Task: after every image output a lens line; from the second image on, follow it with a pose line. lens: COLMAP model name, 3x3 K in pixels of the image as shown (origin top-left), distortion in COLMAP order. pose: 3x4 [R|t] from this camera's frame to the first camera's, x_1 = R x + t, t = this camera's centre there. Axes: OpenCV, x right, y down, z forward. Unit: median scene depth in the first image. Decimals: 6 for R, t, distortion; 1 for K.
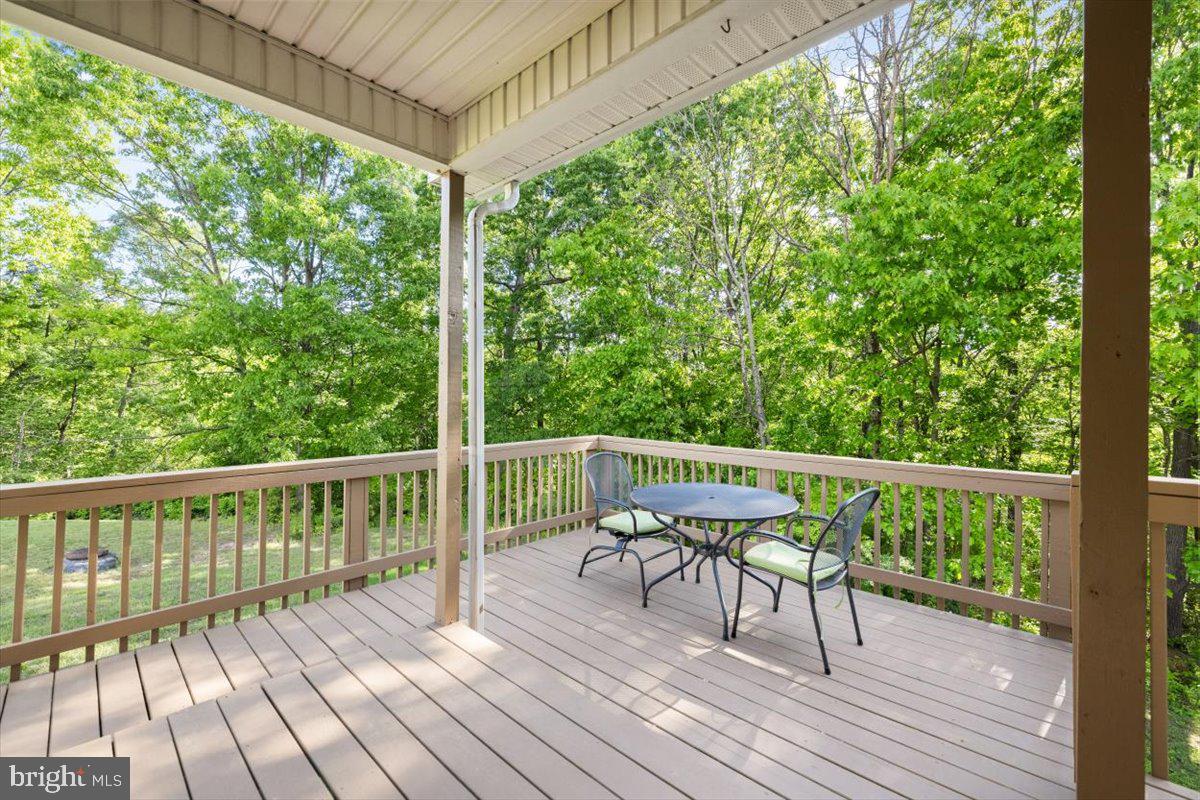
lens RADIAL K [[516.9, 0, 603.7], [0, 516.9, 394.8], [0, 0, 1]] dist [0.002167, 0.000181]
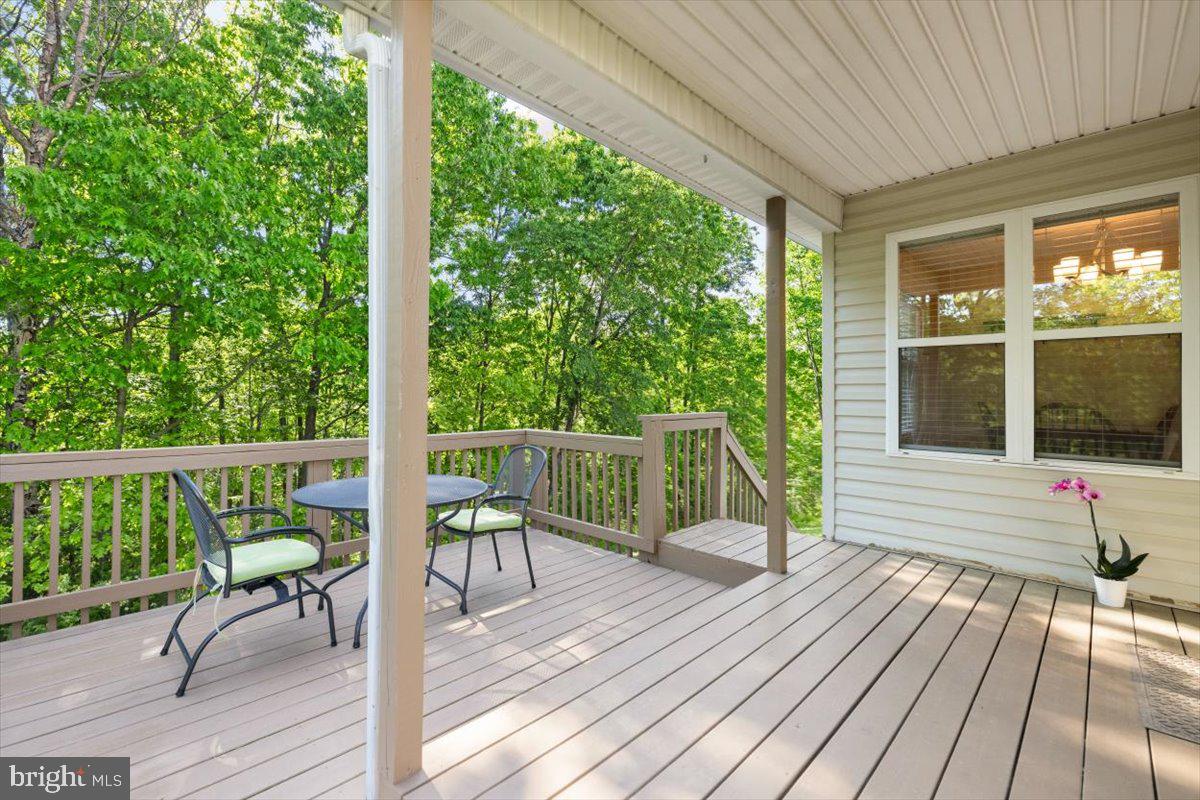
lens RADIAL K [[516.9, 0, 603.7], [0, 516.9, 394.8], [0, 0, 1]] dist [0.002167, 0.000181]
pose [[0.007314, -0.007317, 0.999946, -0.904561], [-0.006332, 0.999953, 0.007363, 0.034314], [-0.999953, -0.006386, 0.007267, 0.829348]]
